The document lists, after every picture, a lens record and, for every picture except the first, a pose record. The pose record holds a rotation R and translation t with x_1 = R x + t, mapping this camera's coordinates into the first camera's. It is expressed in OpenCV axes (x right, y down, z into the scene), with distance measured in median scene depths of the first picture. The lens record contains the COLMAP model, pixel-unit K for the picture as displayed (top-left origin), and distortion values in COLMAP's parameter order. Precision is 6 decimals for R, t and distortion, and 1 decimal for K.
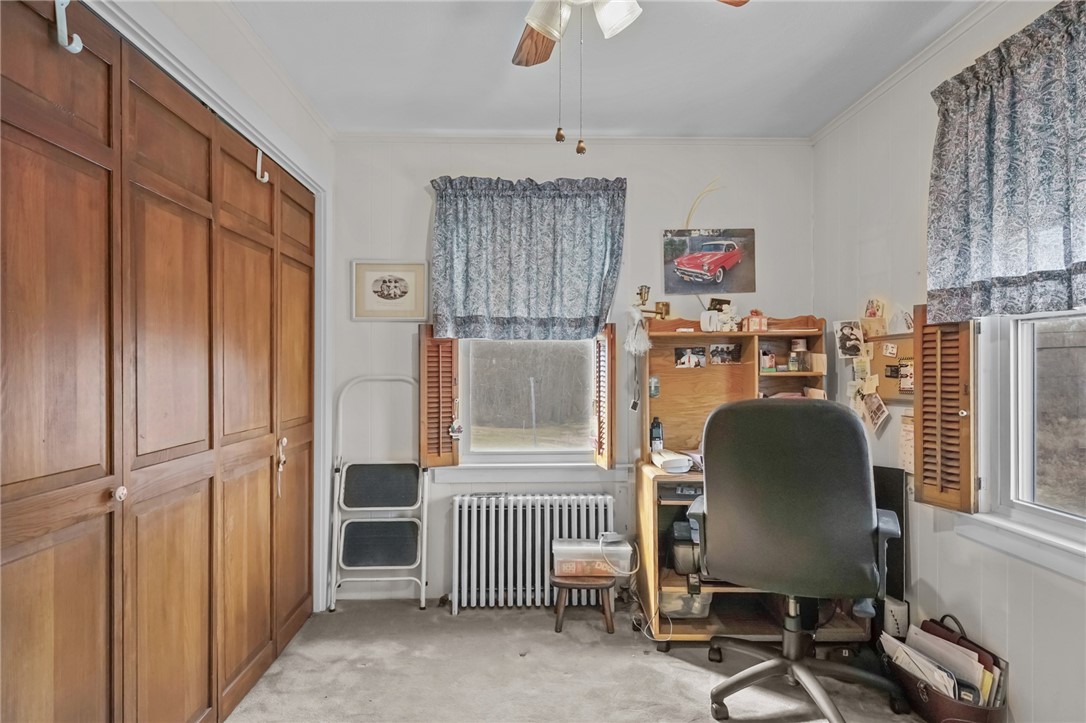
lens RADIAL K [[576.5, 0, 547.7], [0, 576.5, 367.9], [0, 0, 1]] dist [0.002637, -0.001538]
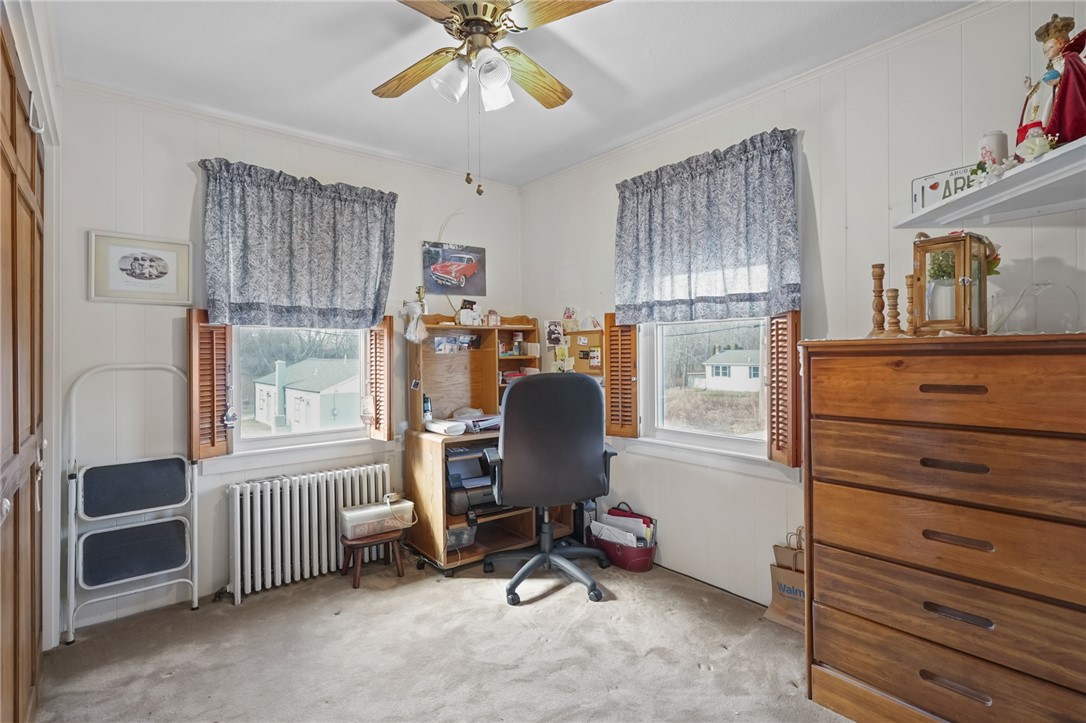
lens RADIAL K [[524.5, 0, 539.2], [0, 524.5, 354.4], [0, 0, 1]] dist [0.002040, -0.001694]
pose [[0.791874, -0.006143, 0.610653, -0.297680], [0.007047, 0.999975, 0.000922, 0.002303], [-0.610643, 0.003573, 0.791898, -0.030445]]
